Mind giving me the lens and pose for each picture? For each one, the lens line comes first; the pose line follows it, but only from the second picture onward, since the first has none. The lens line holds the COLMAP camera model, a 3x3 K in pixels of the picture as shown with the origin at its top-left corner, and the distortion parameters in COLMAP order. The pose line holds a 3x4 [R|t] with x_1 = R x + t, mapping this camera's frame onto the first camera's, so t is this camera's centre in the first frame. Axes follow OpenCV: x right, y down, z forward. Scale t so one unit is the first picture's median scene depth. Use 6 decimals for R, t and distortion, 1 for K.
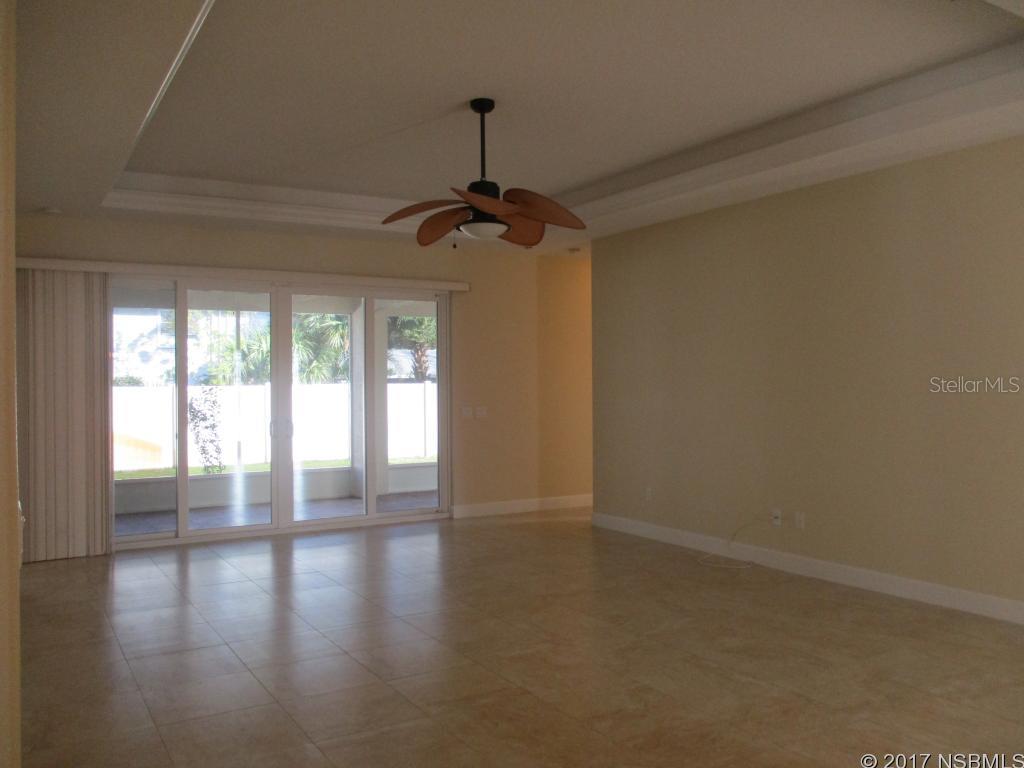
lens RADIAL K [[893.4, 0, 511.3], [0, 893.4, 383.8], [0, 0, 1]] dist [0.005990, -0.009049]
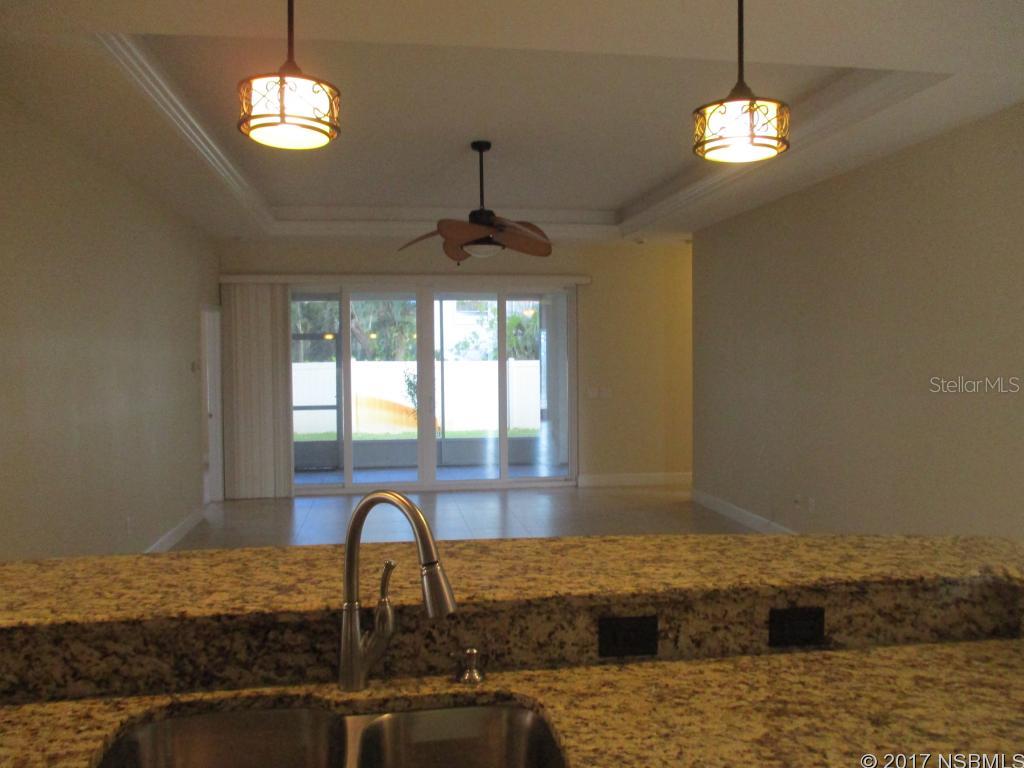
lens RADIAL K [[893.4, 0, 513.3], [0, 893.4, 382.2], [0, 0, 1]] dist [0.005990, -0.009049]
pose [[0.923168, 0.015065, -0.384101, 0.353178], [-0.001388, 0.999356, 0.035862, -0.025959], [0.384394, -0.032573, 0.922594, -0.082163]]
